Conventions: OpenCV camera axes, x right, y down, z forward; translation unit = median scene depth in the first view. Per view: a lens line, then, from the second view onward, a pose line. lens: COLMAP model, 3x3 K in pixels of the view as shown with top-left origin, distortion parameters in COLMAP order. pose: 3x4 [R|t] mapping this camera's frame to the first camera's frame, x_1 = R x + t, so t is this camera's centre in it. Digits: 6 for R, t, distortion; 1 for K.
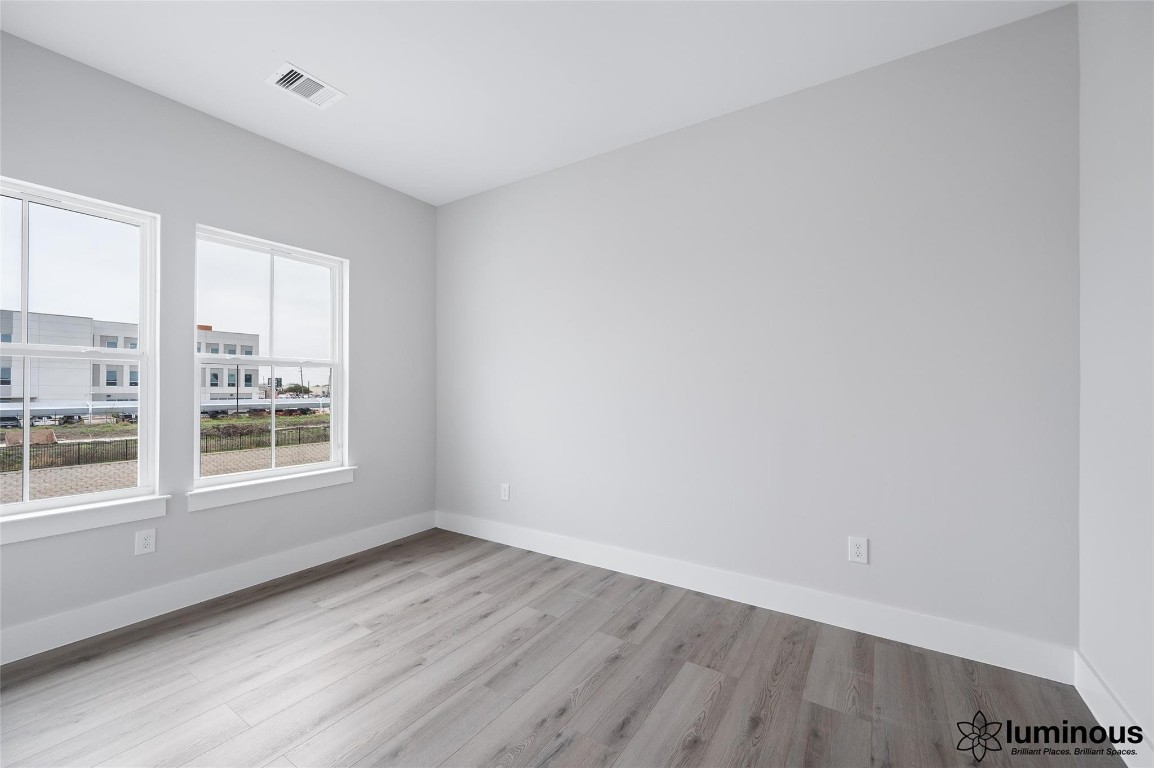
lens RADIAL K [[464.2, 0, 579.2], [0, 464.2, 381.8], [0, 0, 1]] dist [0.002627, -0.000557]
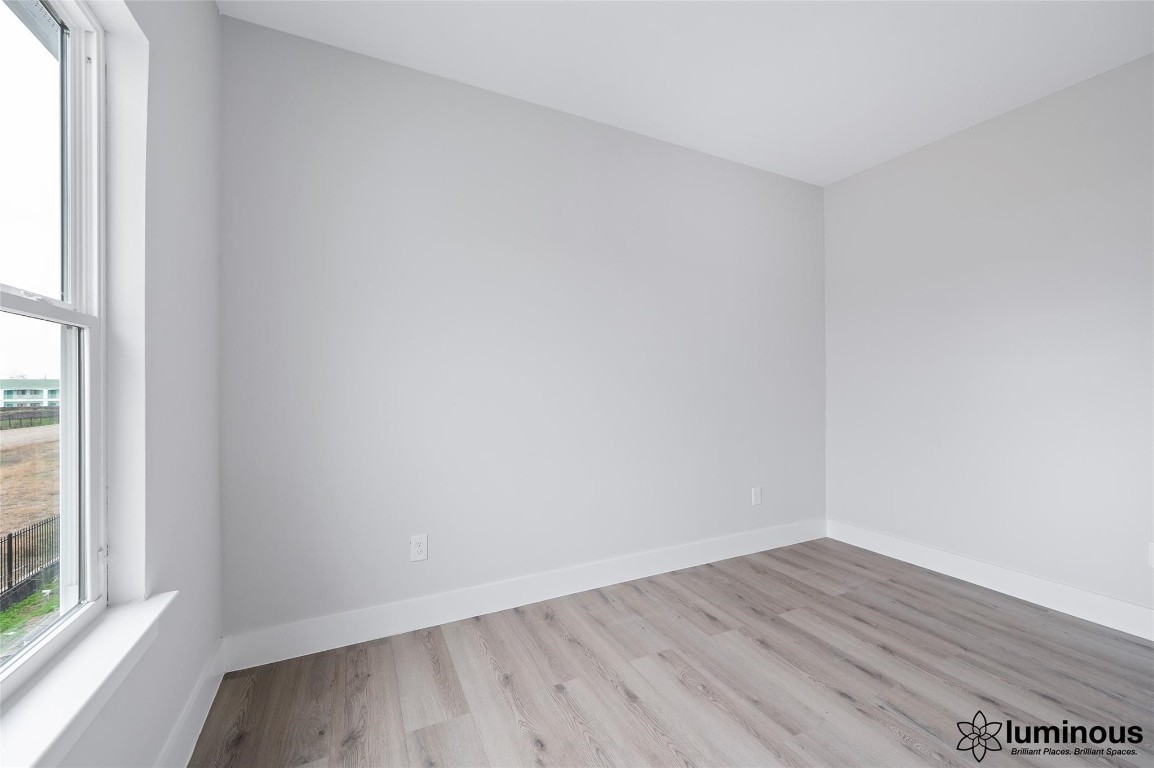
lens RADIAL K [[464.2, 0, 581.6], [0, 464.2, 388.6], [0, 0, 1]] dist [0.002627, -0.000557]
pose [[0.503051, -0.007337, 0.864225, -0.851074], [-0.006383, 0.999905, 0.012204, 0.013712], [-0.864233, -0.011655, 0.502957, 0.695747]]
